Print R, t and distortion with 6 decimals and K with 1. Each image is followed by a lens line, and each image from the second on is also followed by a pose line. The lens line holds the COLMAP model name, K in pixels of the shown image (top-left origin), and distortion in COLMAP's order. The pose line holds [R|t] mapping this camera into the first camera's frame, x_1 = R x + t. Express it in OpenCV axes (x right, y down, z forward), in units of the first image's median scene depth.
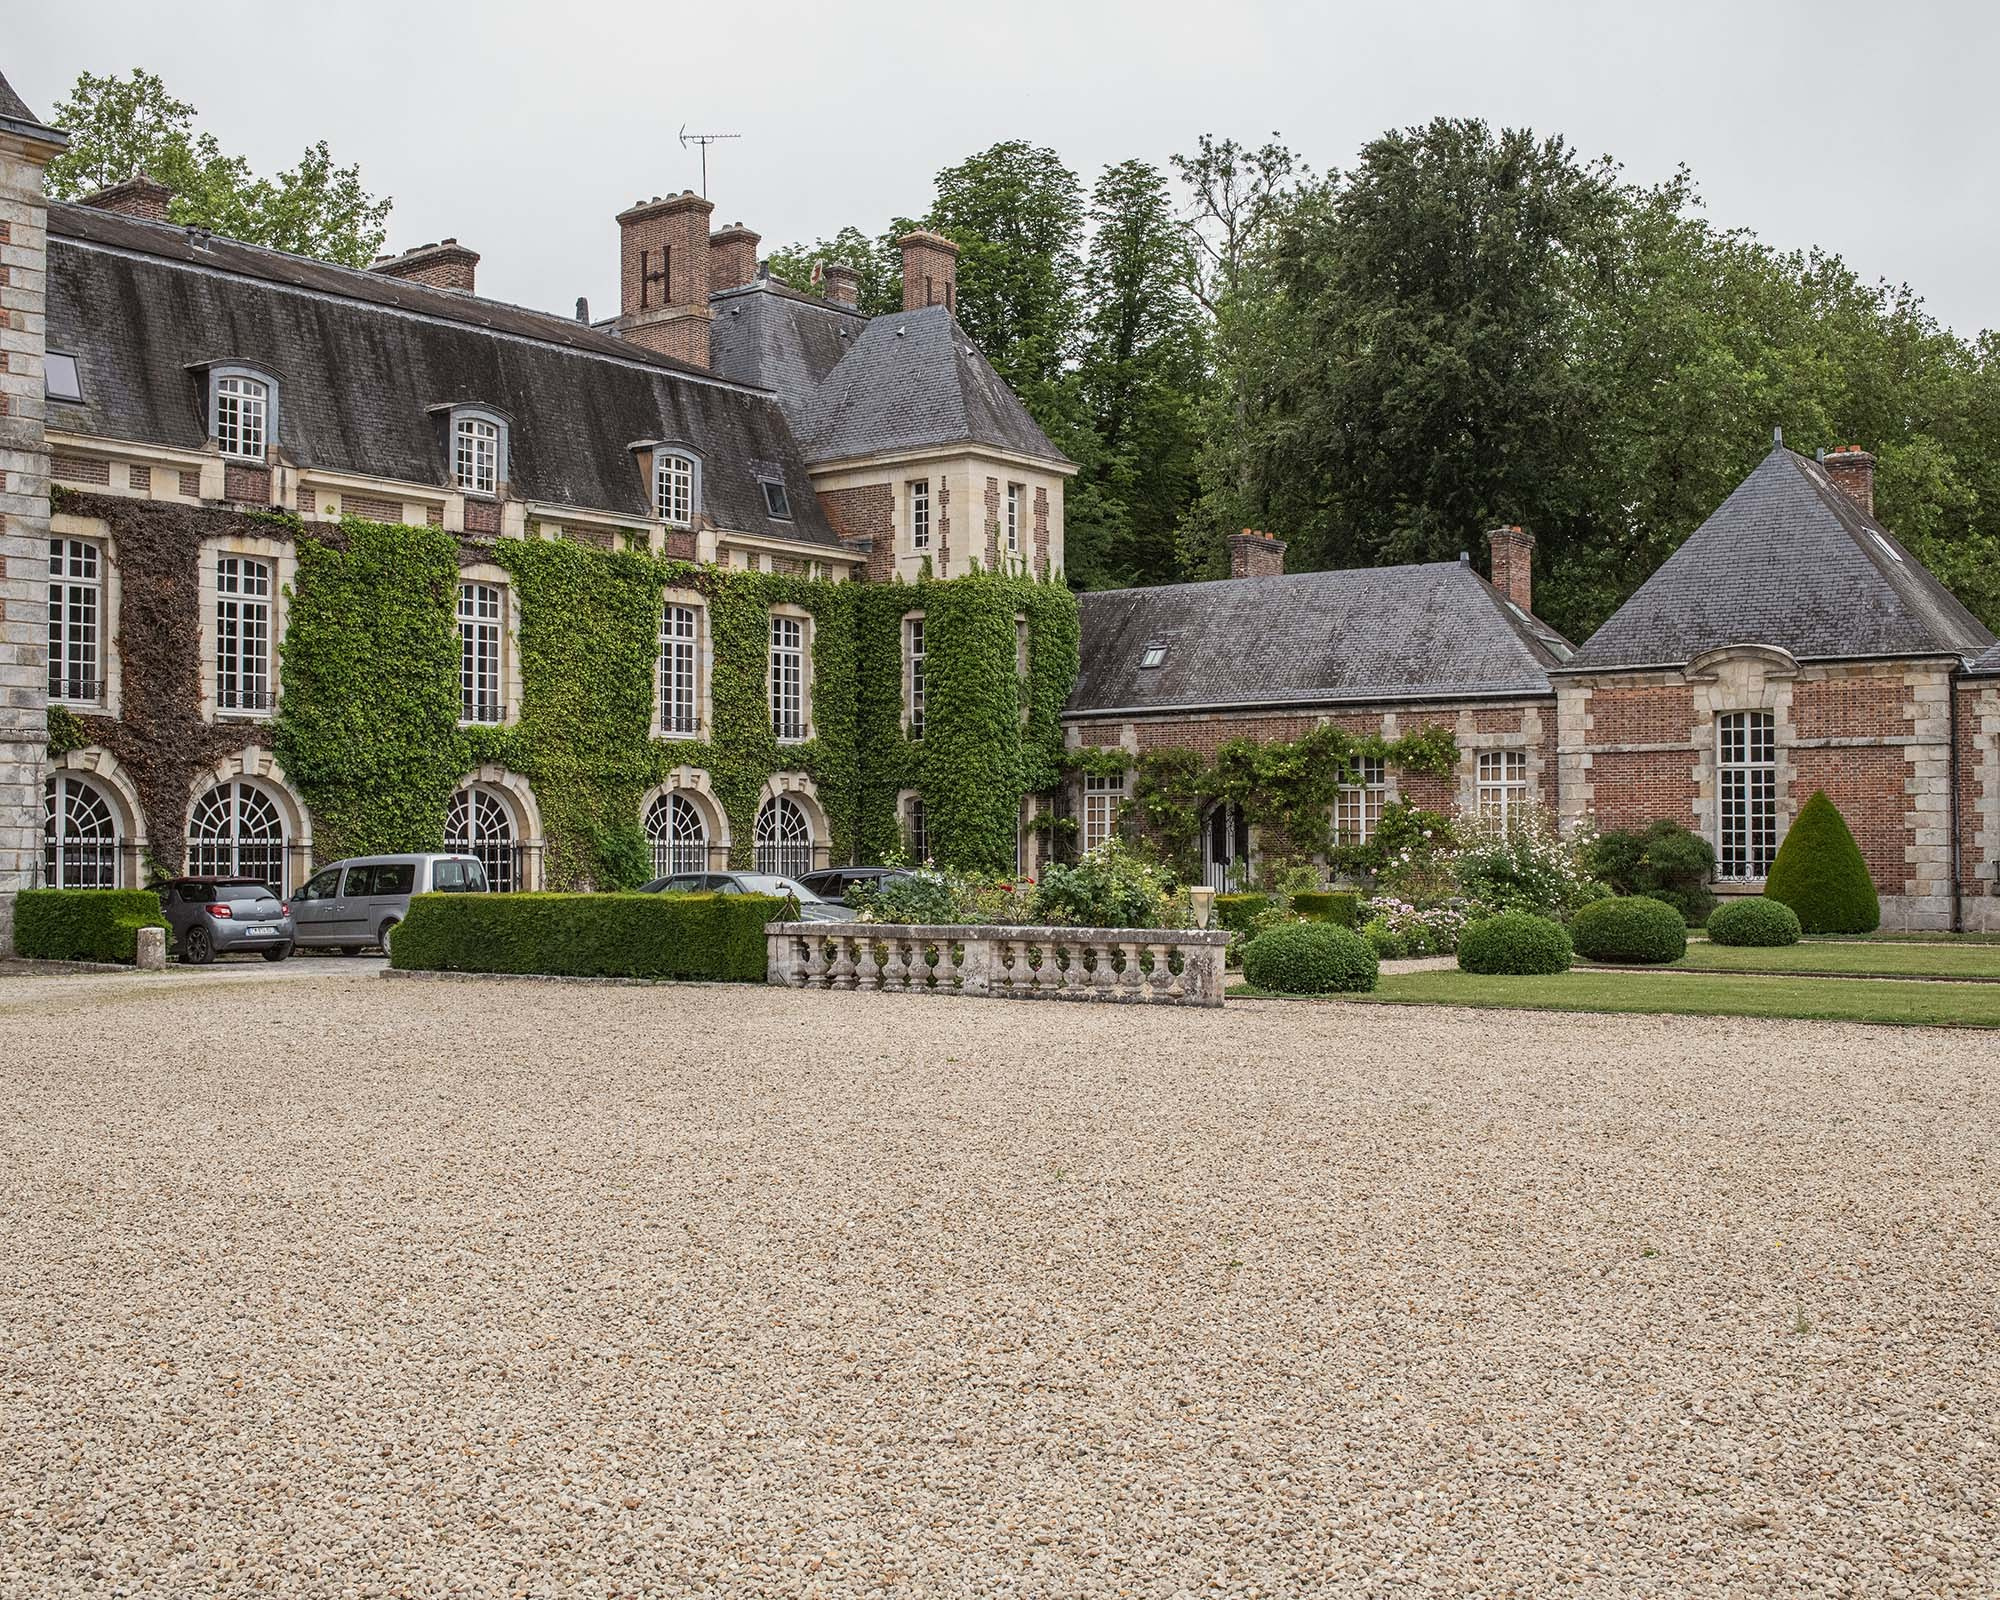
lens RADIAL K [[2315.7, 0, 1000.0], [0, 2315.7, 800.0], [0, 0, 1]] dist [-0.078621, 0.022019]
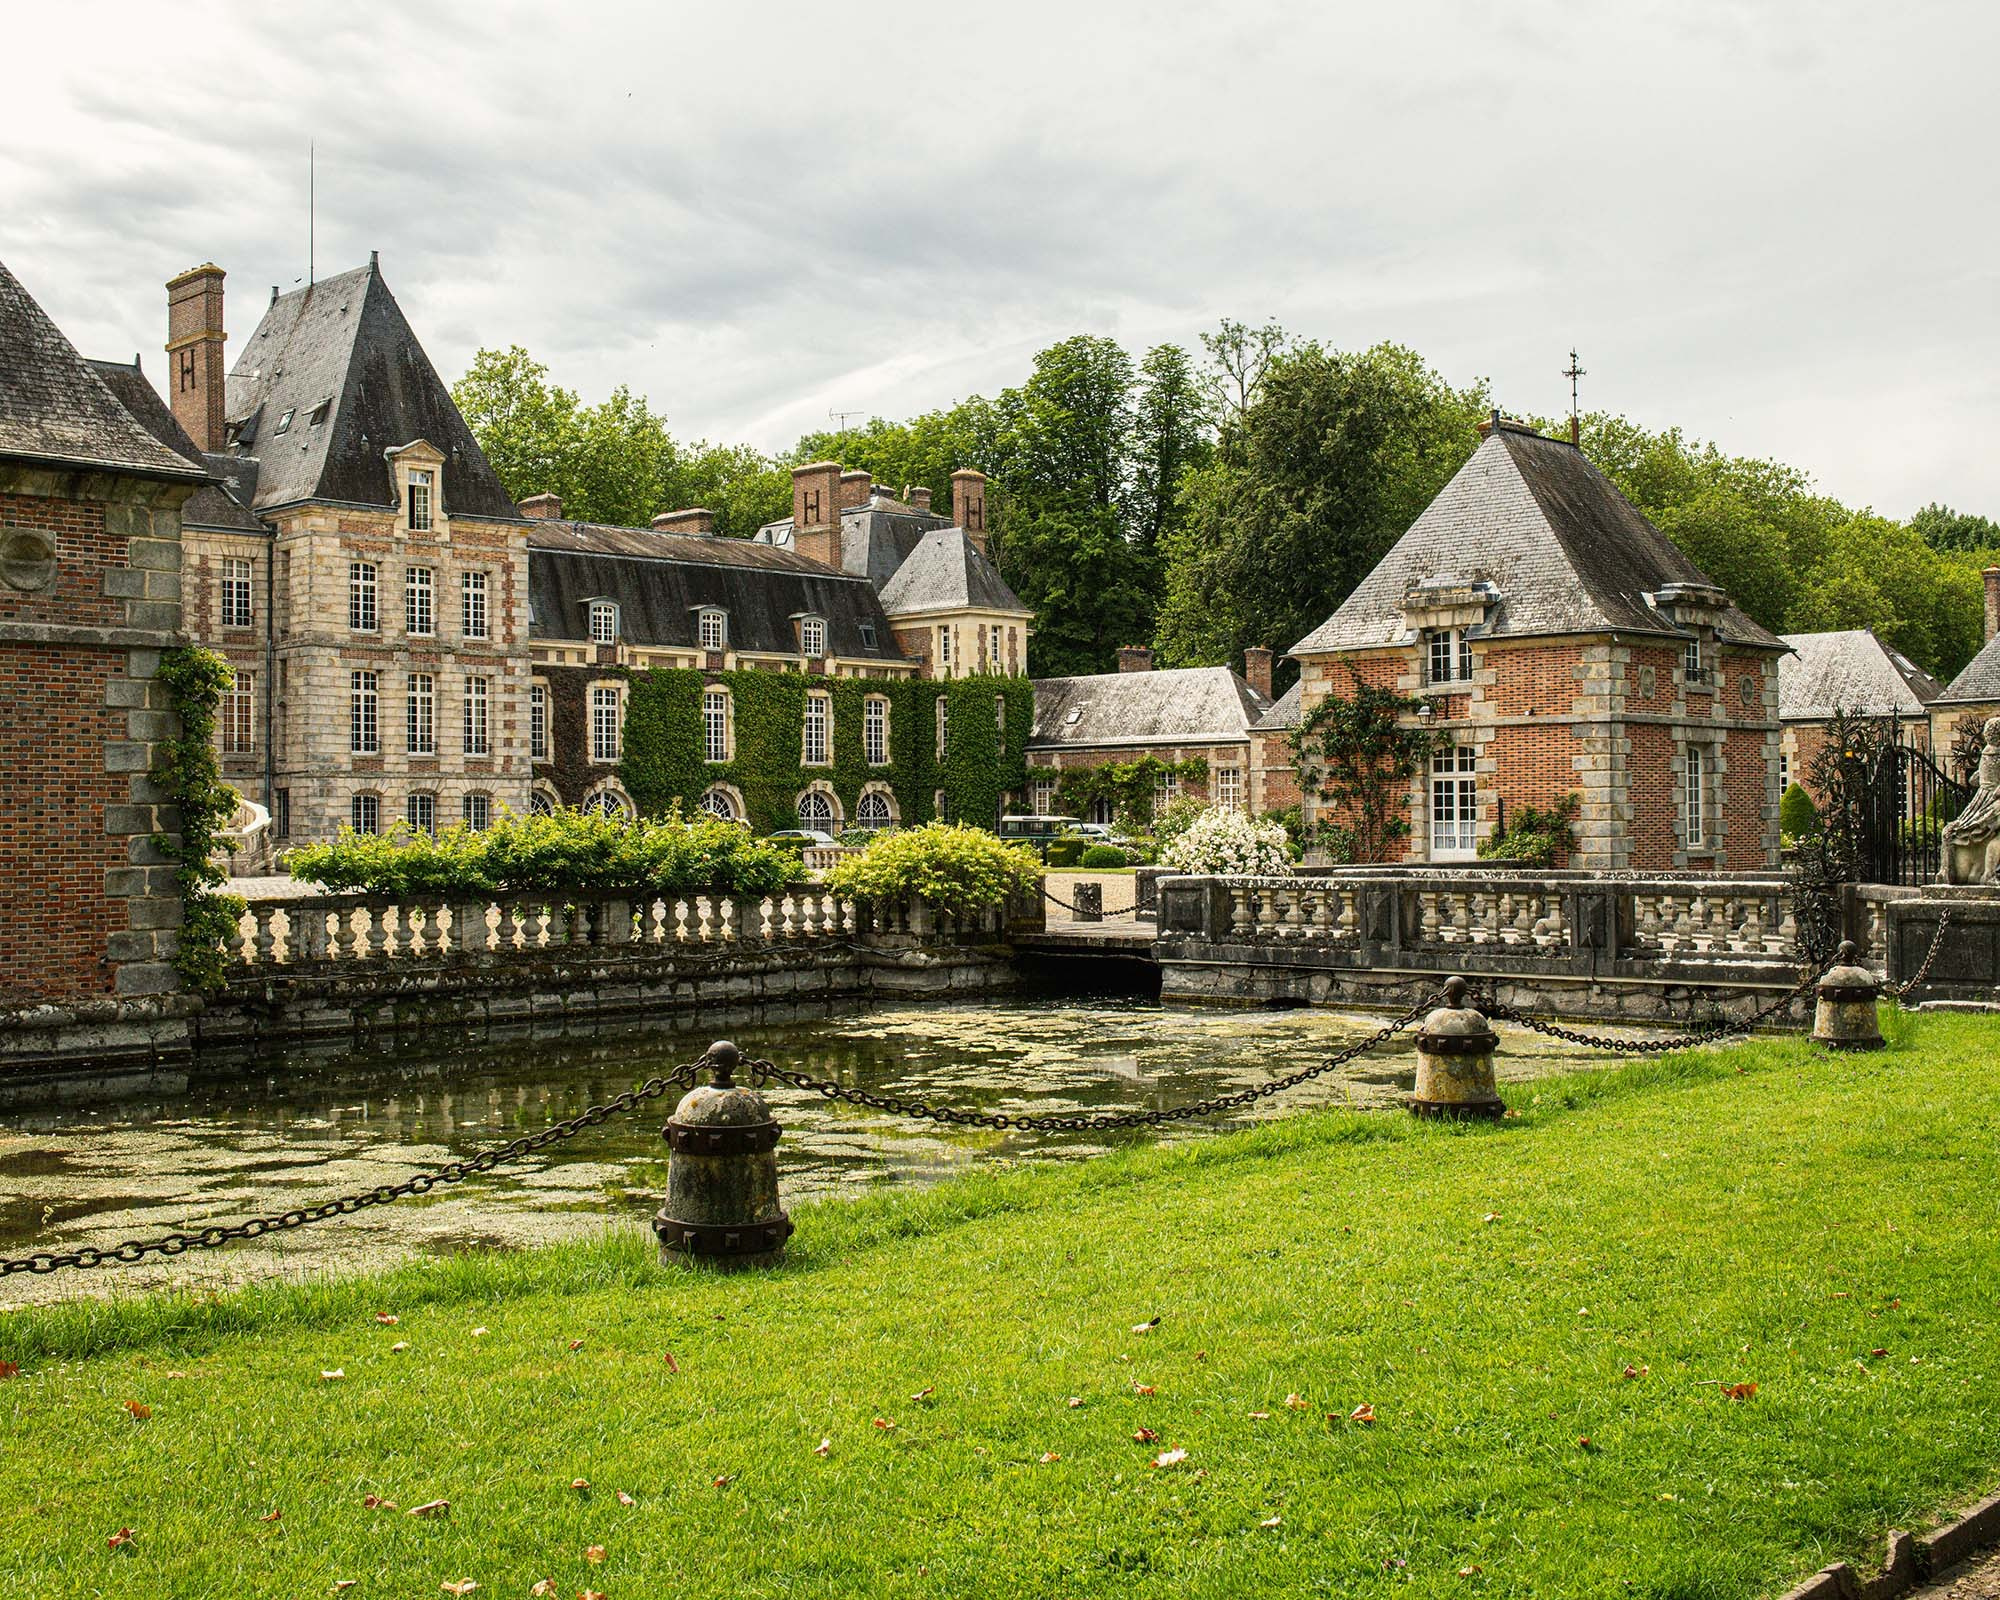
lens RADIAL K [[2315.7, 0, 1000.0], [0, 2315.7, 800.0], [0, 0, 1]] dist [-0.078621, 0.022019]
pose [[0.993284, -0.005718, -0.115564, 0.244571], [0.007280, 0.999888, 0.013102, -0.021705], [0.115476, -0.013855, 0.993214, -0.941181]]
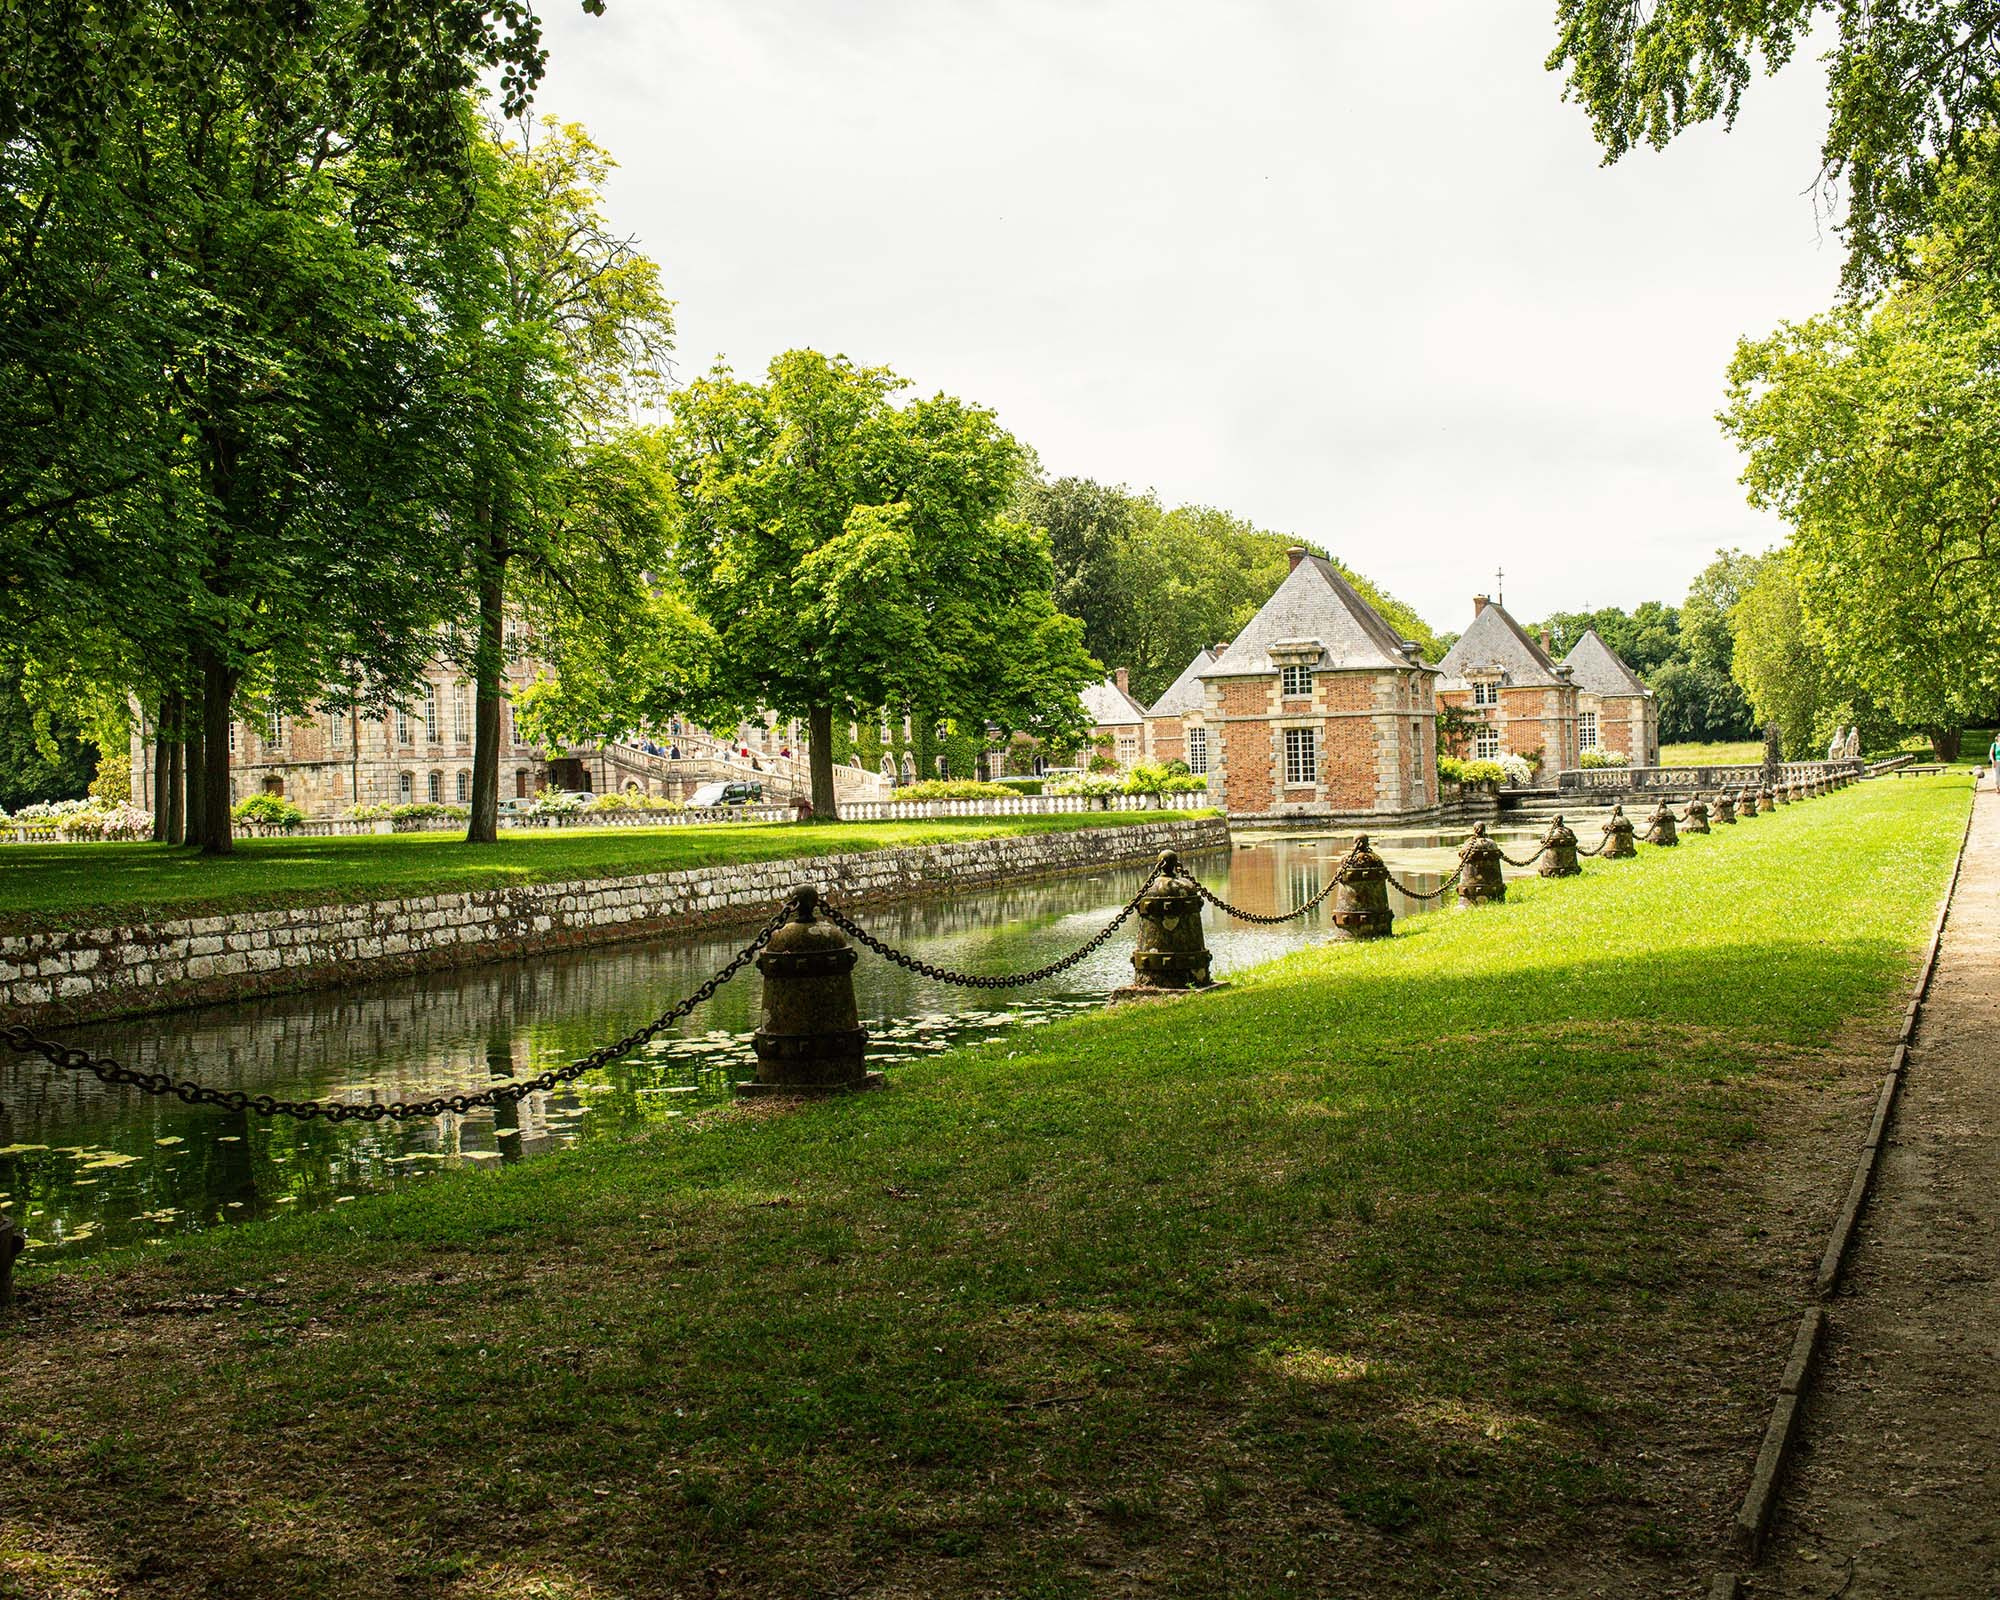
lens RADIAL K [[2468.3, 0, 1000.0], [0, 2468.3, 800.0], [0, 0, 1]] dist [-0.021419, -0.033607]
pose [[0.963326, -0.037778, 0.265663, -0.916413], [0.029704, 0.998968, 0.034348, -0.061195], [-0.266686, -0.025197, 0.963454, -2.415416]]
